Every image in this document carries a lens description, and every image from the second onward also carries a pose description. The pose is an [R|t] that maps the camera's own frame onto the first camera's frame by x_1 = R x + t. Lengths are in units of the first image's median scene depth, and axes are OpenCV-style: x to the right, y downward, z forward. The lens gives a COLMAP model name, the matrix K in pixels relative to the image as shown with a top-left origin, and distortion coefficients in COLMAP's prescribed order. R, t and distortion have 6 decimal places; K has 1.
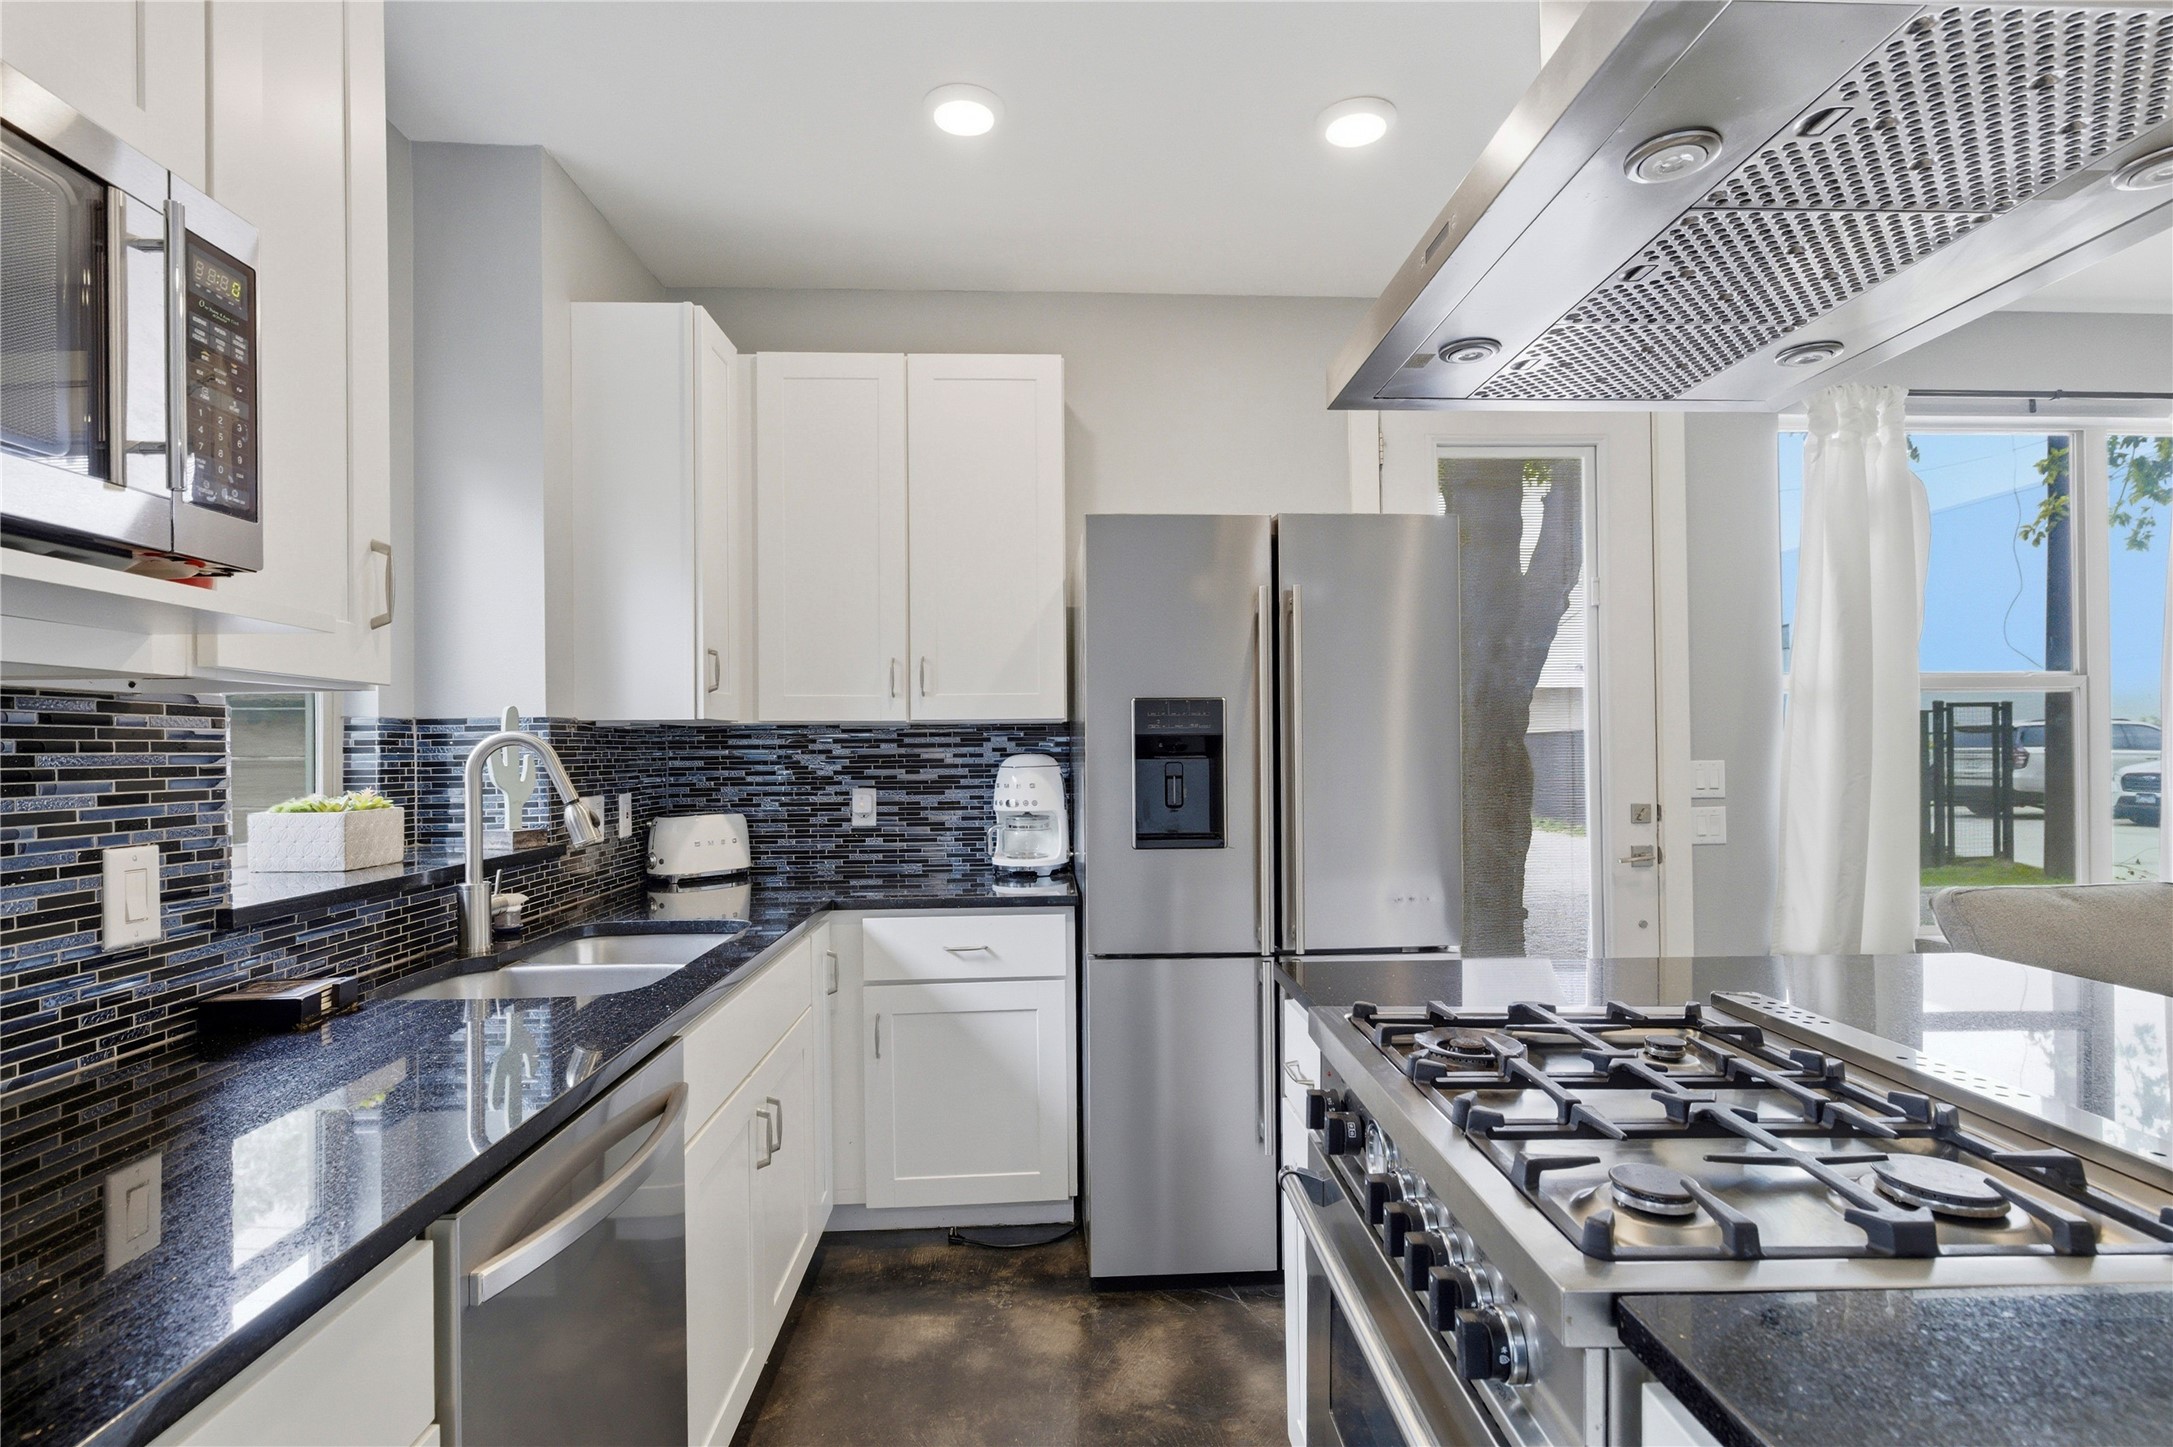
lens RADIAL K [[1035.4, 0, 1081.2], [0, 1035.4, 750.6], [0, 0, 1]] dist [-0.001258, -0.002085]
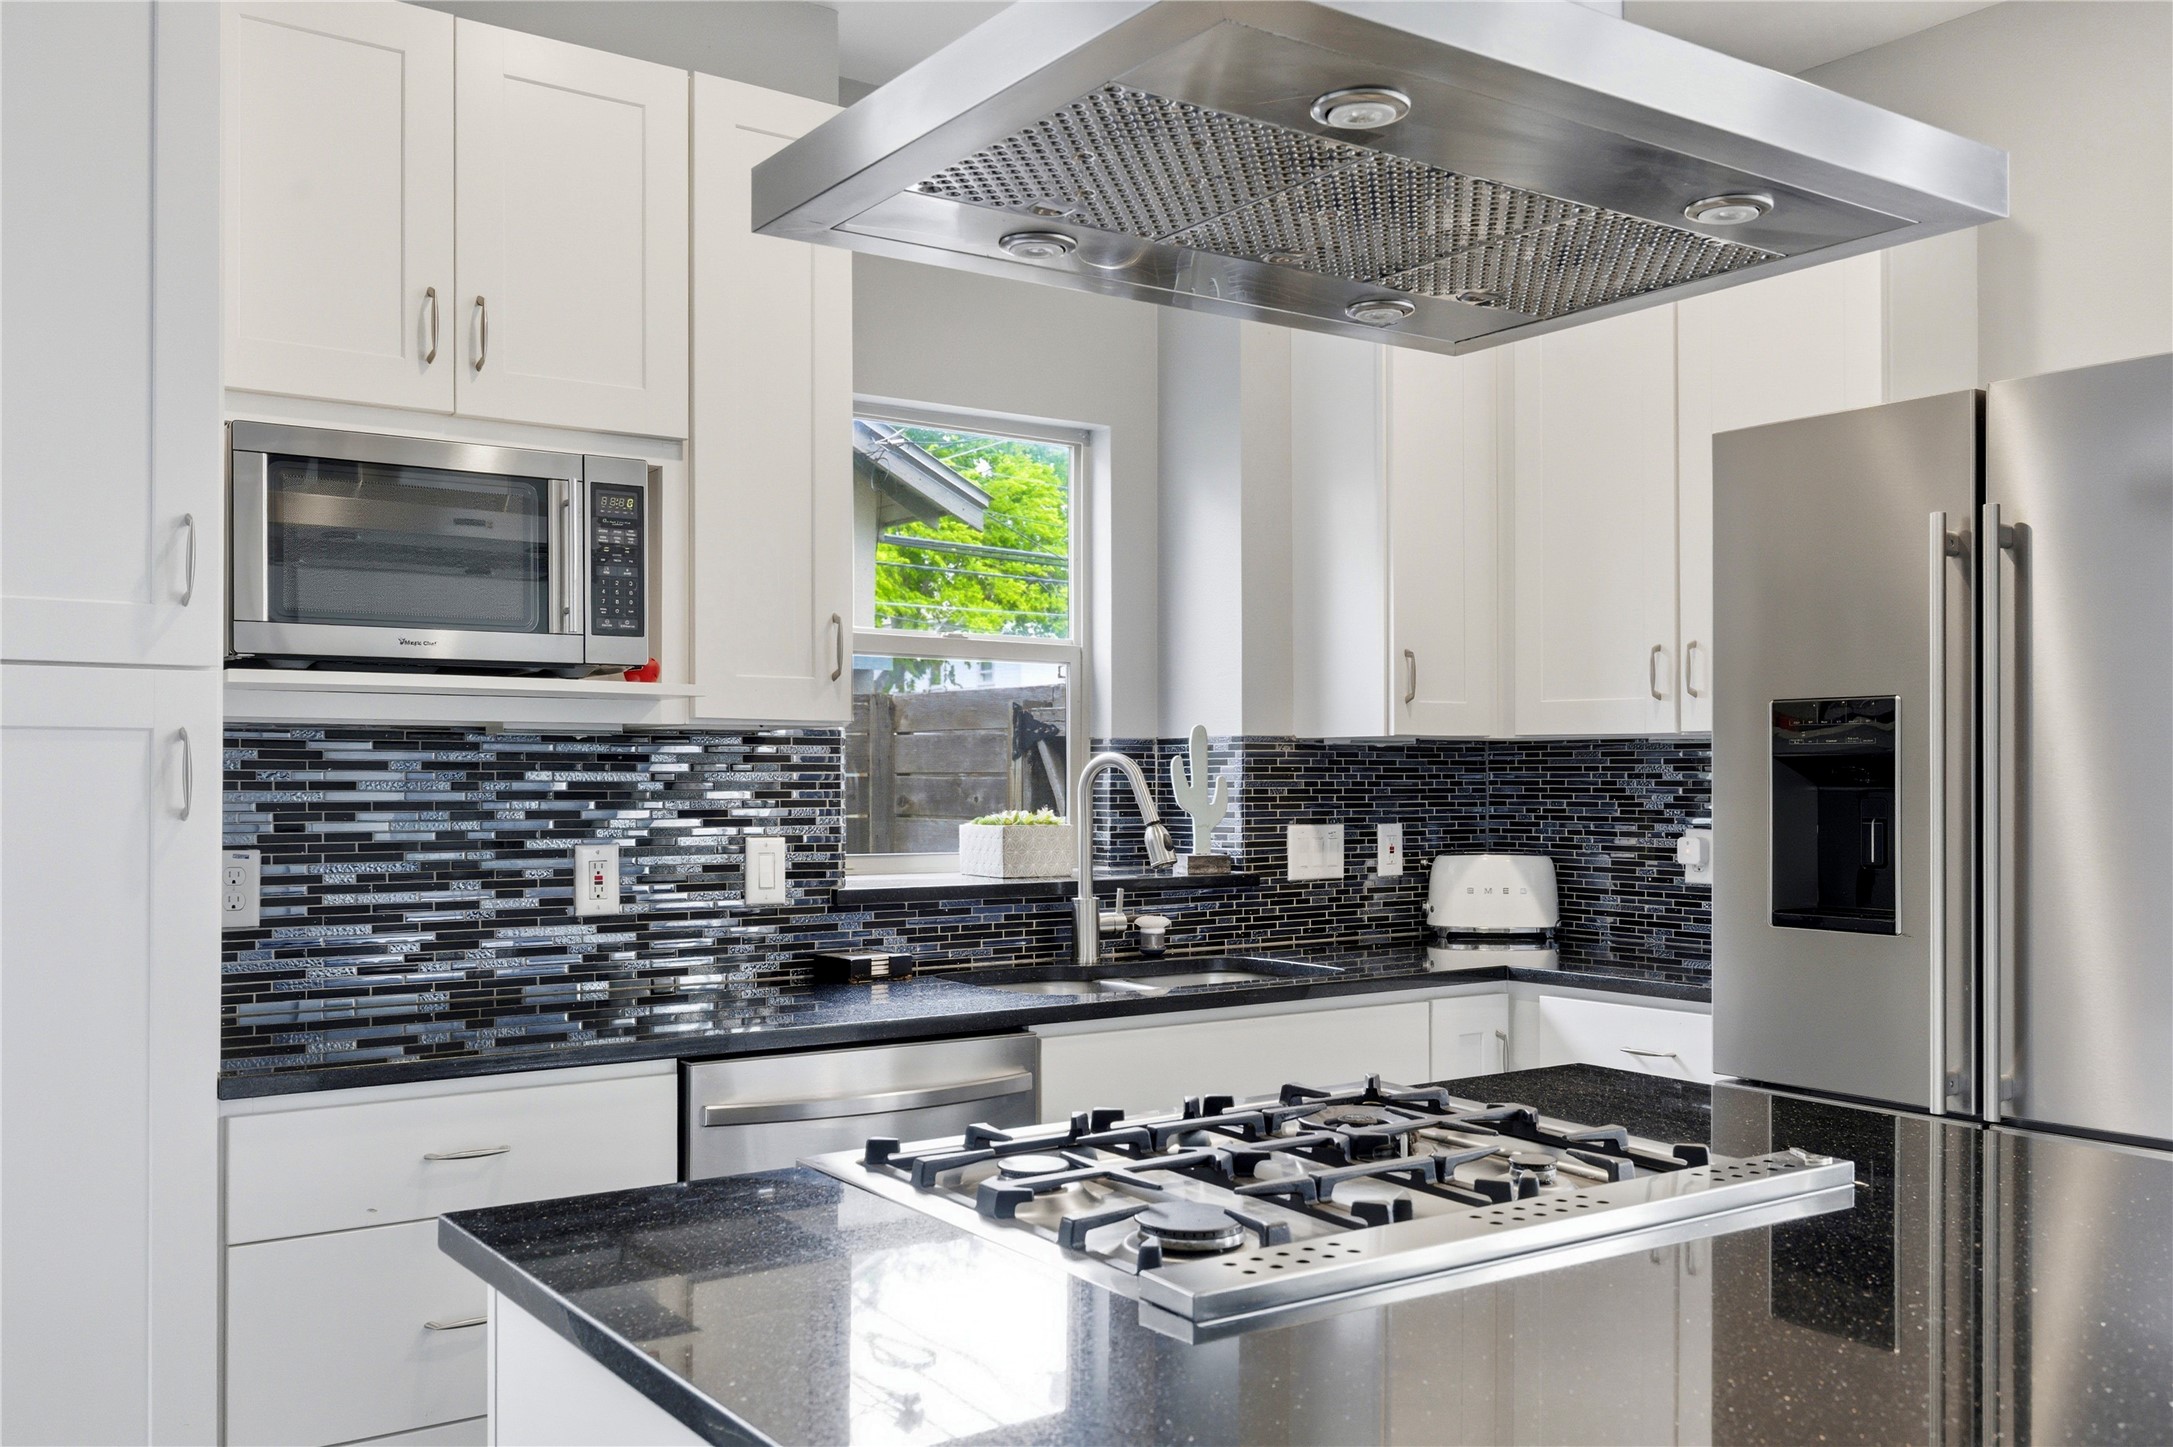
lens RADIAL K [[1768.4, 0, 1082.8], [0, 1768.4, 742.5], [0, 0, 1]] dist [-0.042482, 0.000583]
pose [[0.550045, -0.006504, -0.835109, 0.982921], [-0.006870, 0.999901, -0.012312, -0.007962], [0.835107, 0.012510, 0.549946, 0.008549]]
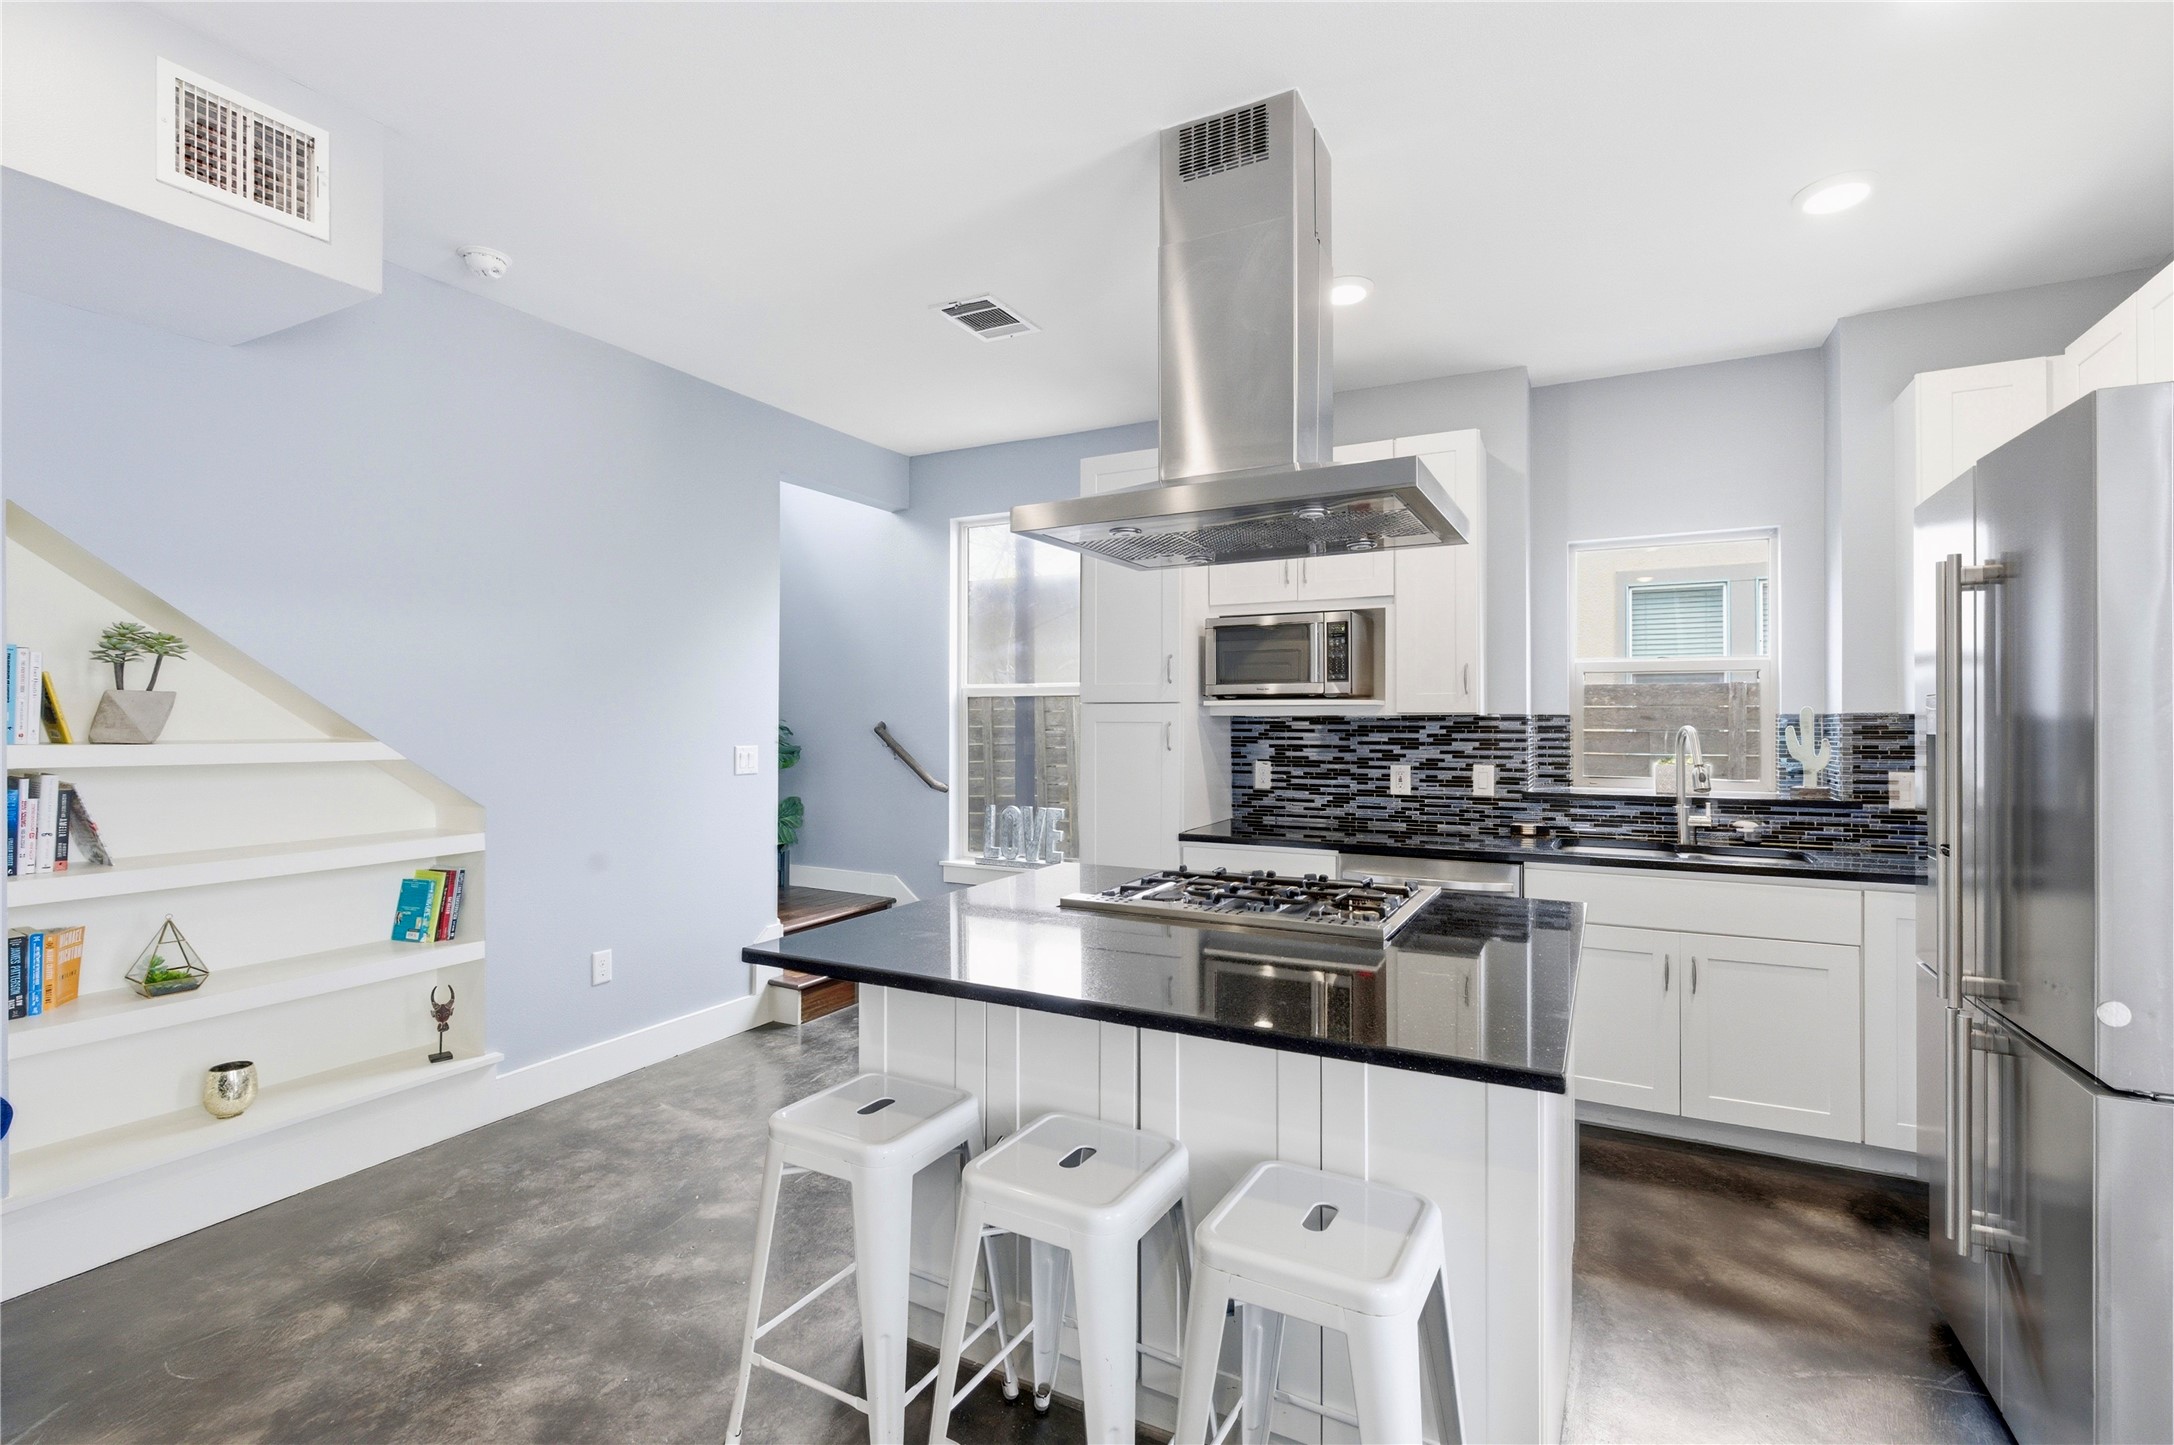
lens RADIAL K [[1035.9, 0, 1083.5], [0, 1035.9, 717.6], [0, 0, 1]] dist [-0.001258, -0.002085]
pose [[-0.502417, 0.007492, -0.864593, 1.672099], [0.004072, 0.999972, 0.006299, -0.049831], [0.864616, -0.000356, -0.502434, 1.077724]]
